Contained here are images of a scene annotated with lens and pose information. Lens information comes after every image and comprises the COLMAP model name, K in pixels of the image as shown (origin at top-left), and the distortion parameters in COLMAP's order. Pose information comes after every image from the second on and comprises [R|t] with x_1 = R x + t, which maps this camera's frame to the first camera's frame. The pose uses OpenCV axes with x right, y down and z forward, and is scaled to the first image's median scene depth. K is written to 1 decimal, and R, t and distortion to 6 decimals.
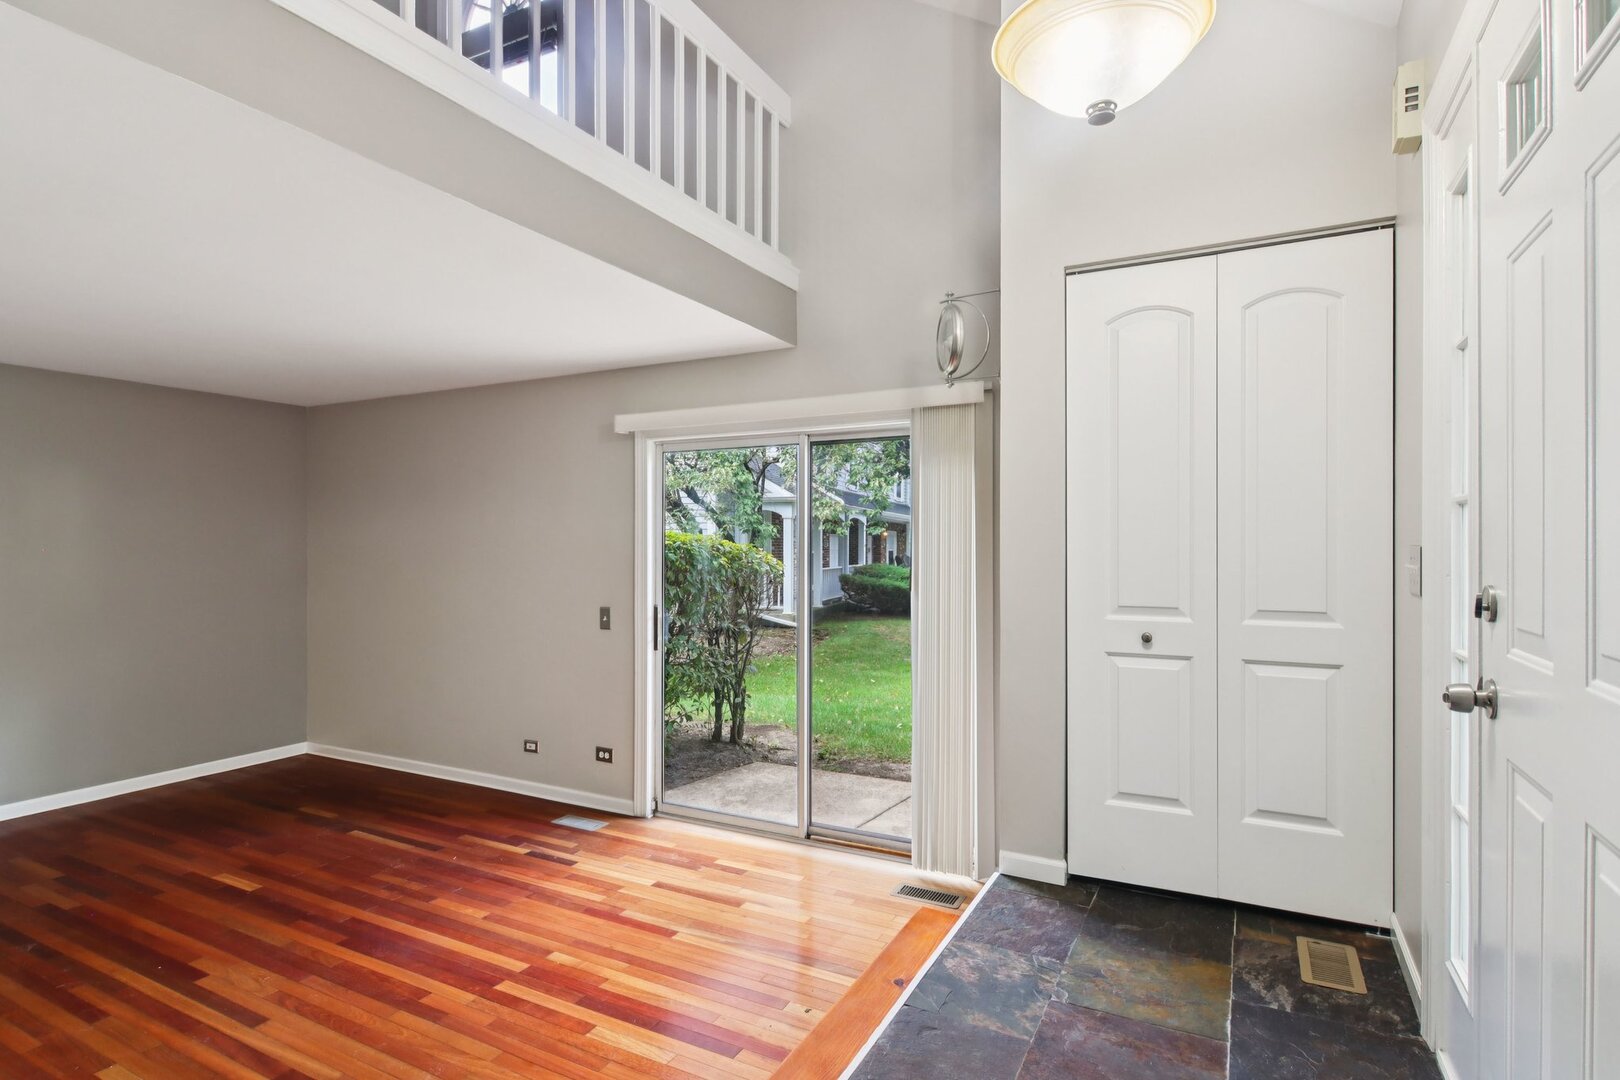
lens RADIAL K [[829.8, 0, 802.0], [0, 829.8, 546.3], [0, 0, 1]] dist [0.010636, -0.011754]
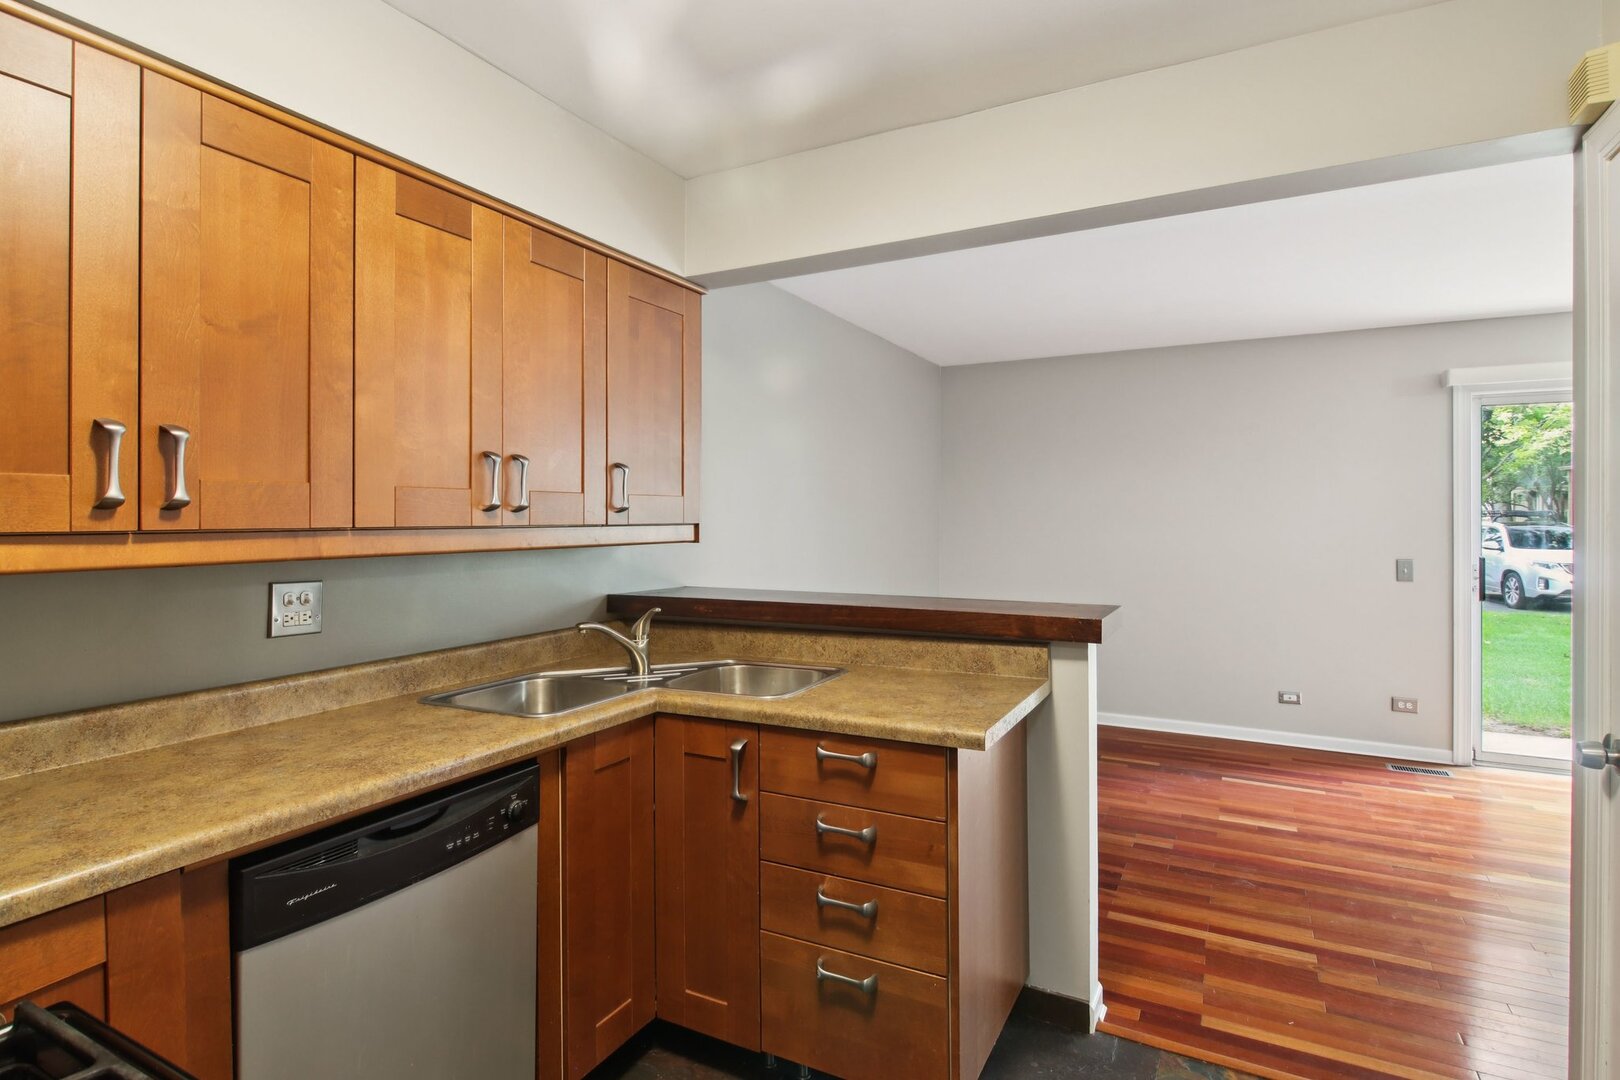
lens RADIAL K [[829.8, 0, 801.2], [0, 829.8, 516.2], [0, 0, 1]] dist [0.010636, -0.011754]
pose [[0.999999, 0.001228, -0.000723, -1.292920], [-0.001231, 0.999992, -0.003913, 0.034970], [0.000719, 0.003914, 0.999992, -0.017069]]
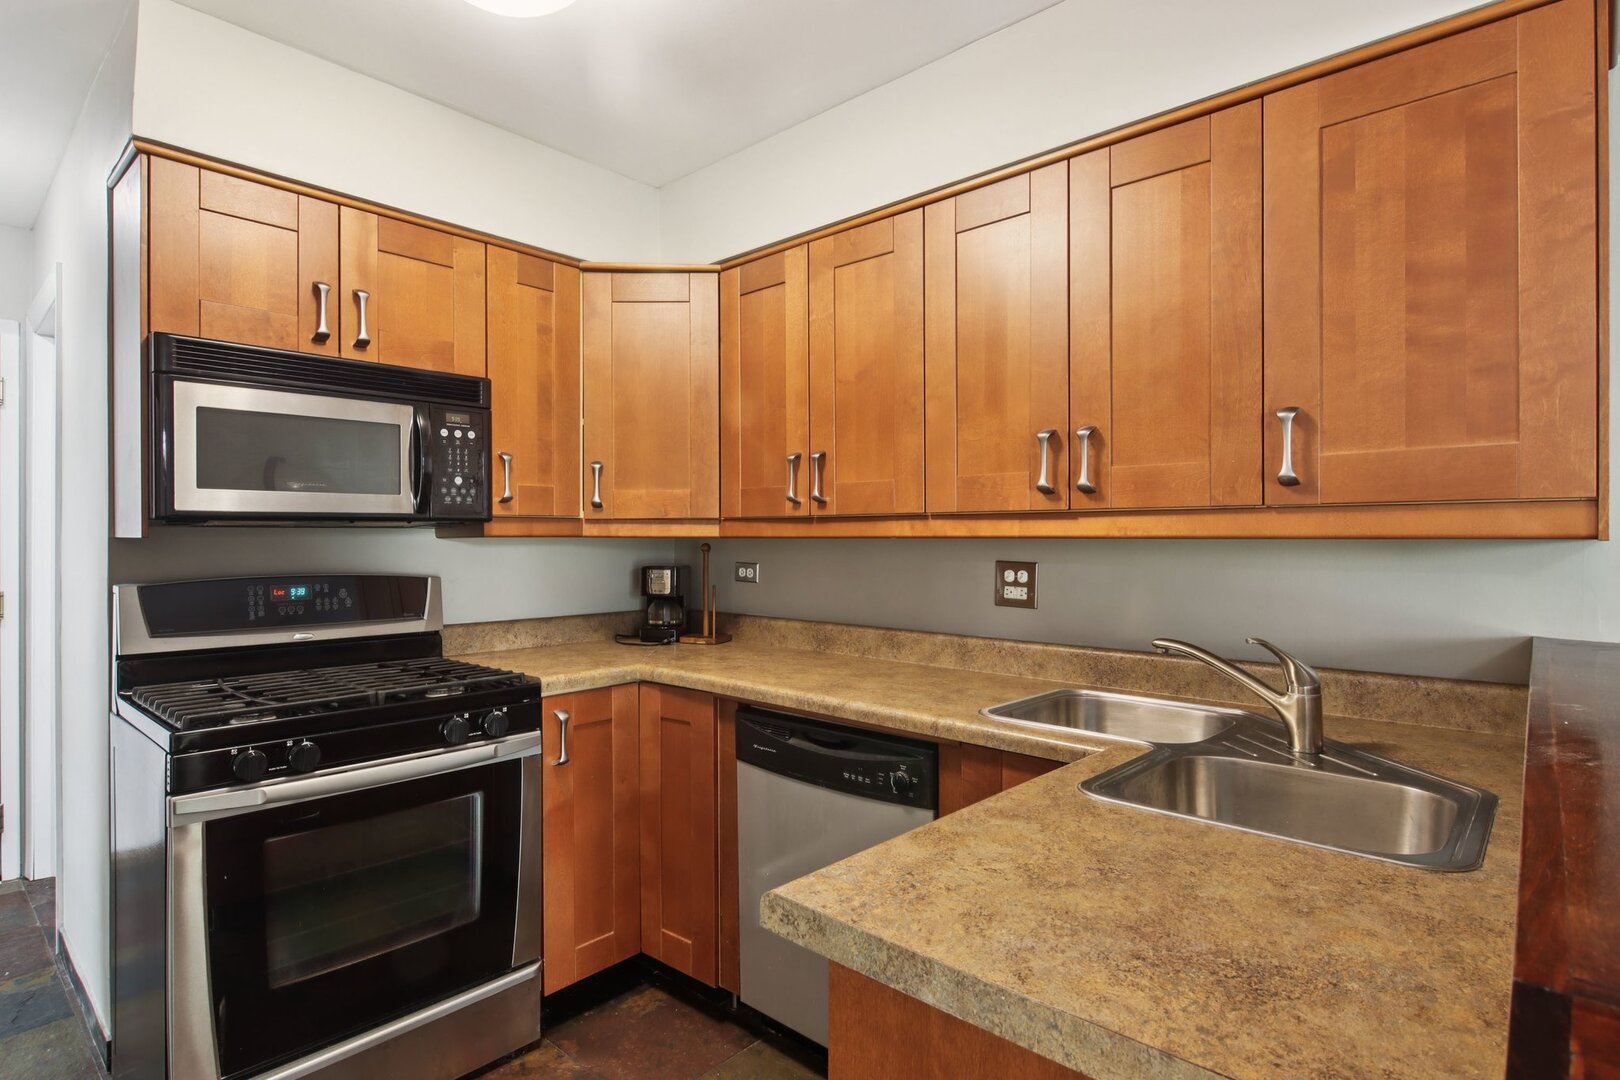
lens RADIAL K [[829.8, 0, 791.3], [0, 829.8, 537.2], [0, 0, 1]] dist [0.010636, -0.011754]
pose [[-0.258496, 0.003277, -0.966007, -0.955410], [-0.002282, 0.999989, 0.004003, 0.055501], [0.966010, 0.003239, -0.258486, 0.534470]]
